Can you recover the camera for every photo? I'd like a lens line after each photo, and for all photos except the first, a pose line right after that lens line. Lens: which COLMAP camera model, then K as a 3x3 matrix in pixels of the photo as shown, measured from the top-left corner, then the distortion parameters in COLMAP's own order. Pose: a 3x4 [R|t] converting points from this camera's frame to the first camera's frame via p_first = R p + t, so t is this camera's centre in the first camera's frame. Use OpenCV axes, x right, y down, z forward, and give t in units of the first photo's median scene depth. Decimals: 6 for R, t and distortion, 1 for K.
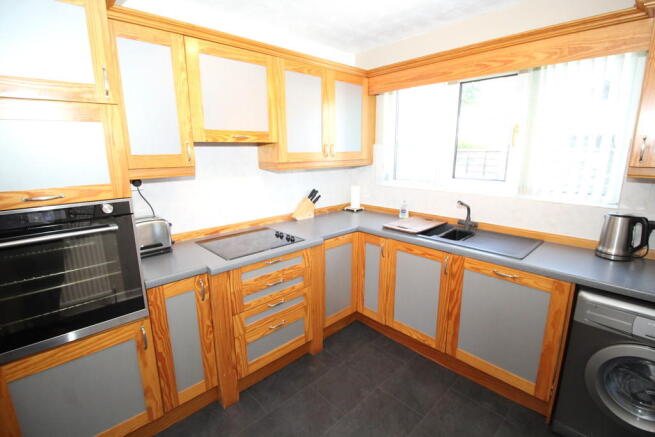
lens RADIAL K [[310.6, 0, 325.6], [0, 310.6, 215.5], [0, 0, 1]] dist [-0.020739, -0.005283]
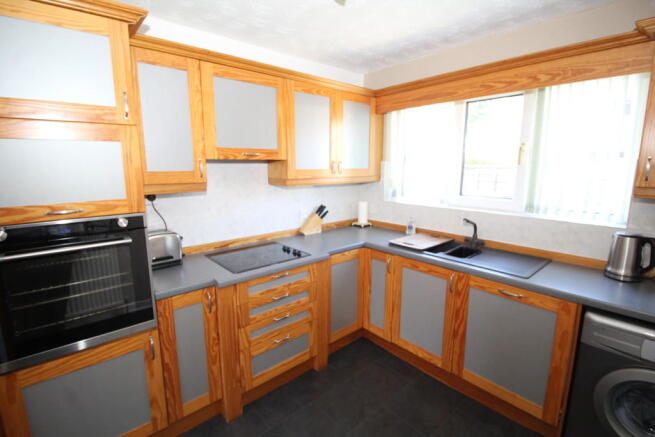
lens RADIAL K [[310.6, 0, 324.7], [0, 310.6, 214.2], [0, 0, 1]] dist [-0.020739, -0.005283]
pose [[0.999214, 0.012452, -0.037641, 0.016426], [-0.014260, 0.998737, -0.048169, -0.007025], [0.036994, 0.048668, 0.998130, -0.022128]]
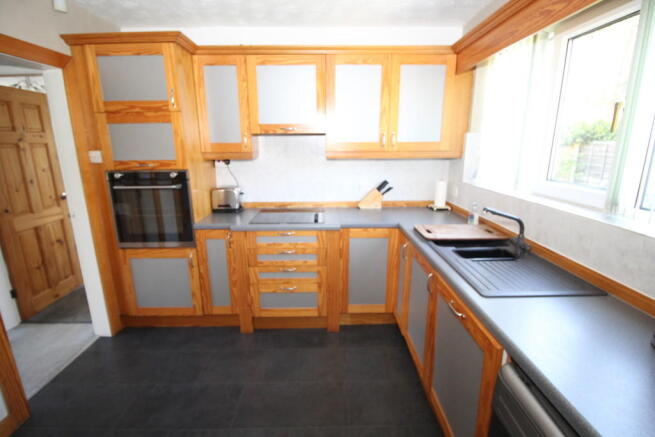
lens RADIAL K [[310.6, 0, 324.0], [0, 310.6, 218.4], [0, 0, 1]] dist [-0.020739, -0.005283]
pose [[0.727002, 0.165483, -0.666396, 0.740979], [-0.142438, 0.985758, 0.089397, -0.039223], [0.671699, 0.029929, 0.740219, 0.220788]]
